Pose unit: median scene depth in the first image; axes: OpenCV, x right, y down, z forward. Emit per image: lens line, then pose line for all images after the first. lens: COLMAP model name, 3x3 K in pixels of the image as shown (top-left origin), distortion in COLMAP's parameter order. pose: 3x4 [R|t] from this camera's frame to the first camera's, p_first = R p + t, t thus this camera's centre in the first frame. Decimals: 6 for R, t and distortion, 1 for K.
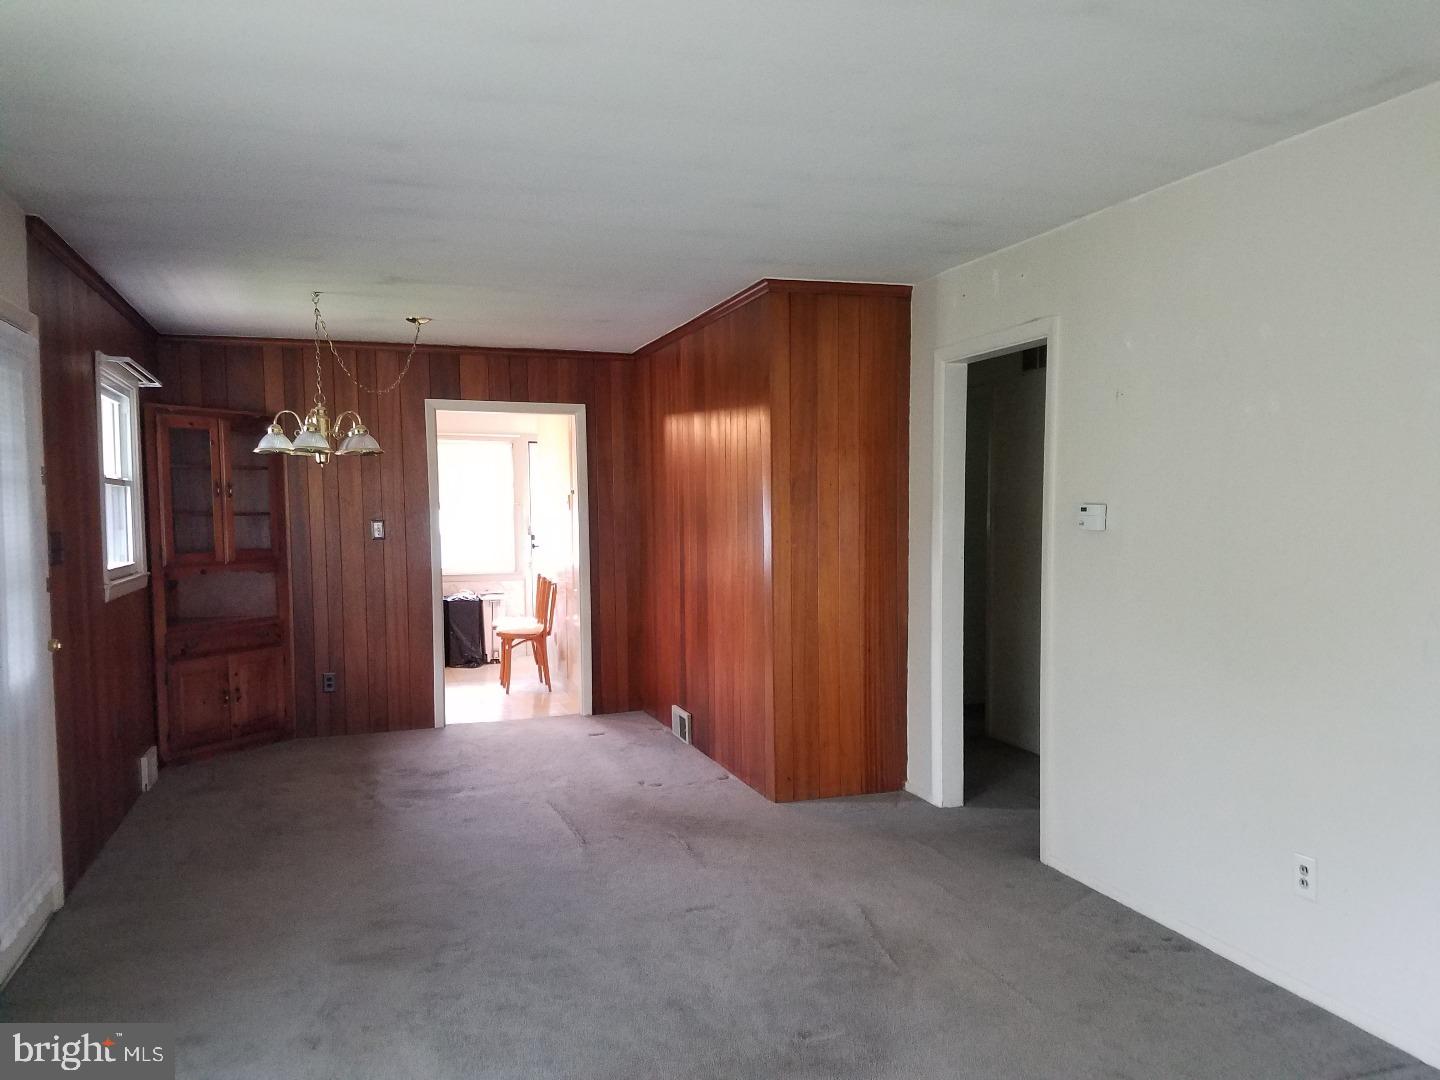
lens RADIAL K [[1088.1, 0, 715.9], [0, 1088.1, 581.3], [0, 0, 1]] dist [0.205098, -0.314776]
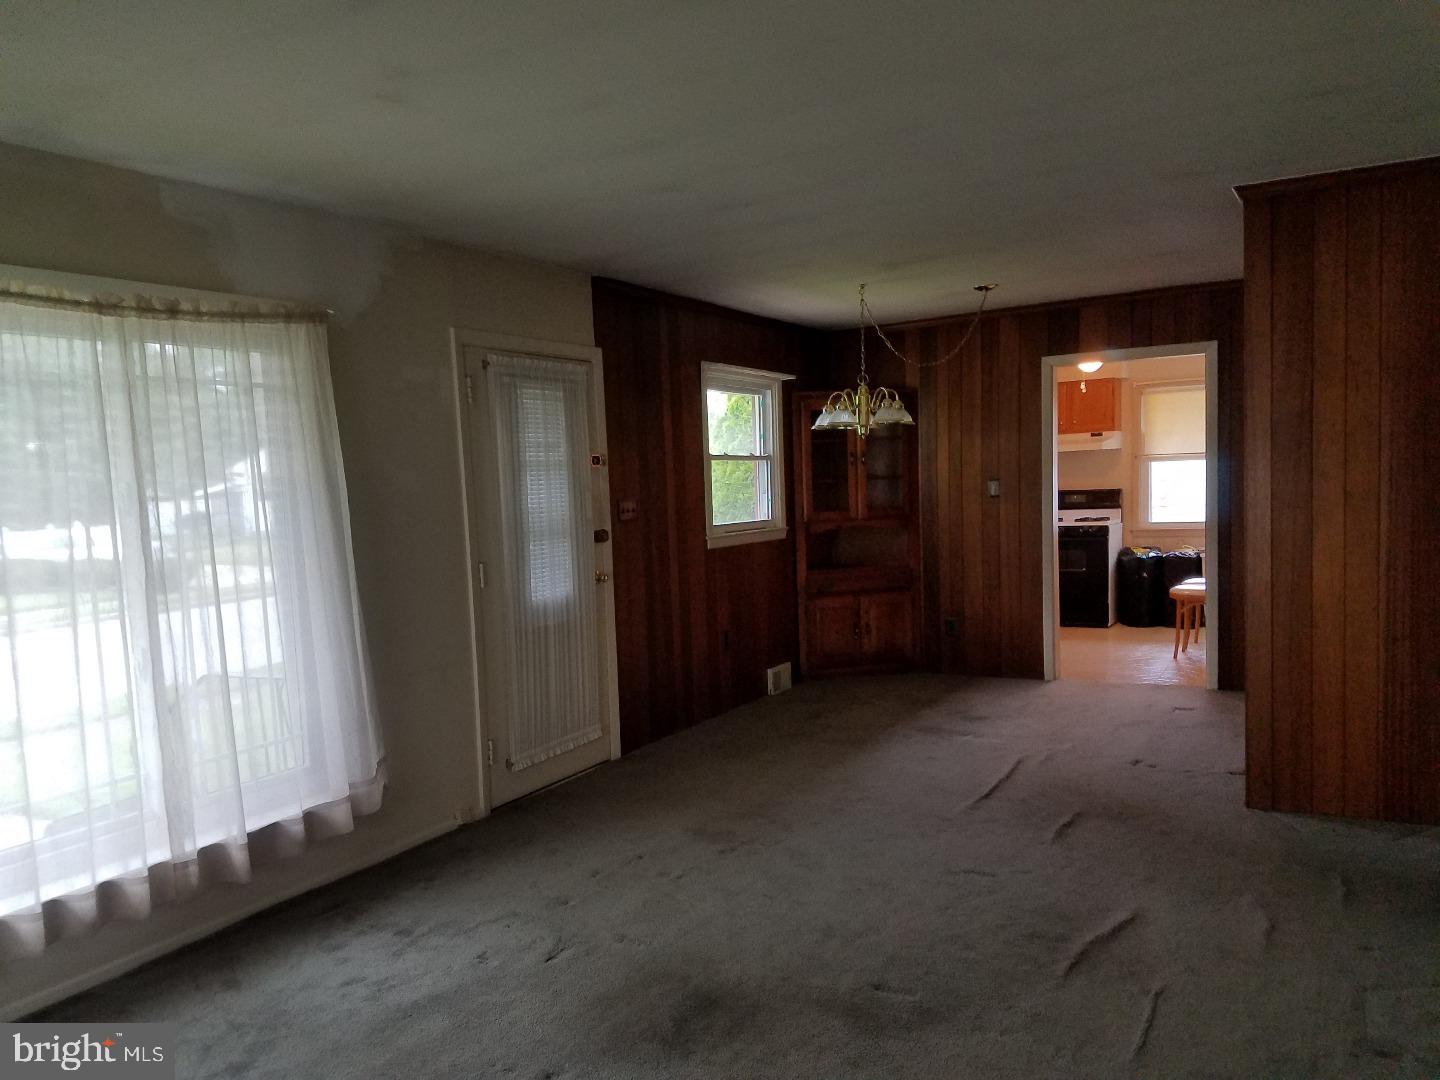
lens RADIAL K [[1088.1, 0, 715.9], [0, 1088.1, 581.3], [0, 0, 1]] dist [0.205098, -0.314776]
pose [[0.664364, 0.050101, -0.745728, 0.354822], [-0.016451, 0.998489, 0.052426, -0.009086], [0.747228, -0.022562, 0.664185, 0.105476]]
